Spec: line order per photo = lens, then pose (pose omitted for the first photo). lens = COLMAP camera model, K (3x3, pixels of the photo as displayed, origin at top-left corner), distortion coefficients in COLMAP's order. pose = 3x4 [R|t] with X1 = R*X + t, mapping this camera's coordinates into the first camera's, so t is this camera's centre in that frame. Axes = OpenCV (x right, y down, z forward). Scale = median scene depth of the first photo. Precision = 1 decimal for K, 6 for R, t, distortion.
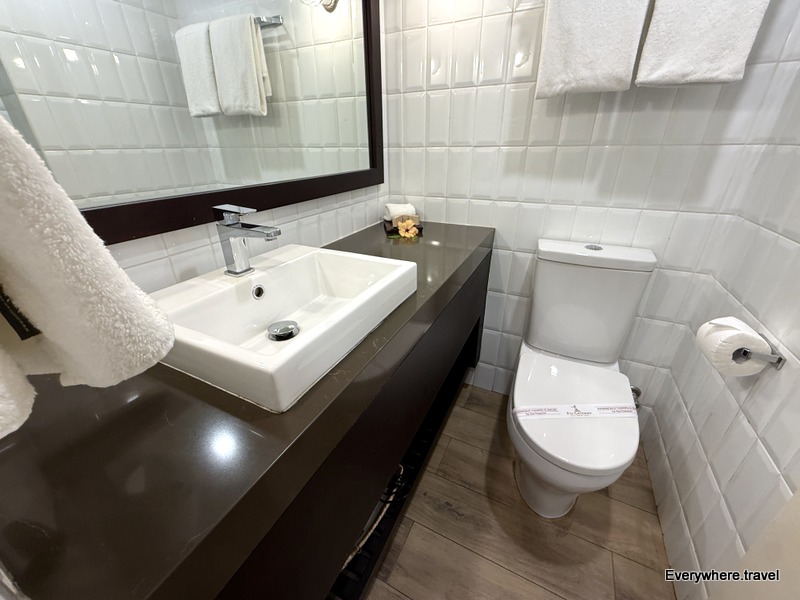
lens RADIAL K [[322.1, 0, 398.4], [0, 322.1, 298.9], [0, 0, 1]] dist [0.000370, 0.000048]
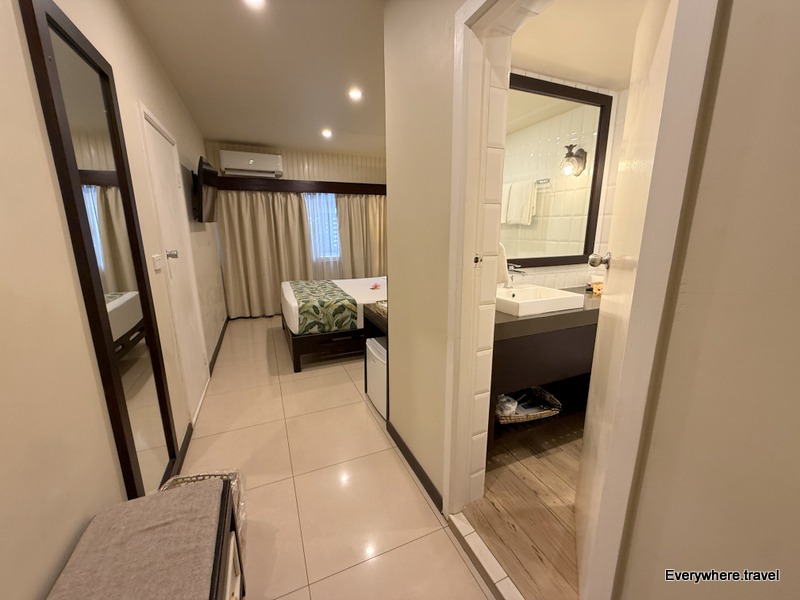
lens RADIAL K [[322.1, 0, 399.5], [0, 322.1, 299.3], [0, 0, 1]] dist [0.000370, 0.000048]
pose [[0.764762, 0.146916, -0.627340, 0.255784], [-0.283974, 0.950845, -0.123503, 0.294967], [0.578358, 0.272598, 0.768890, -0.776494]]
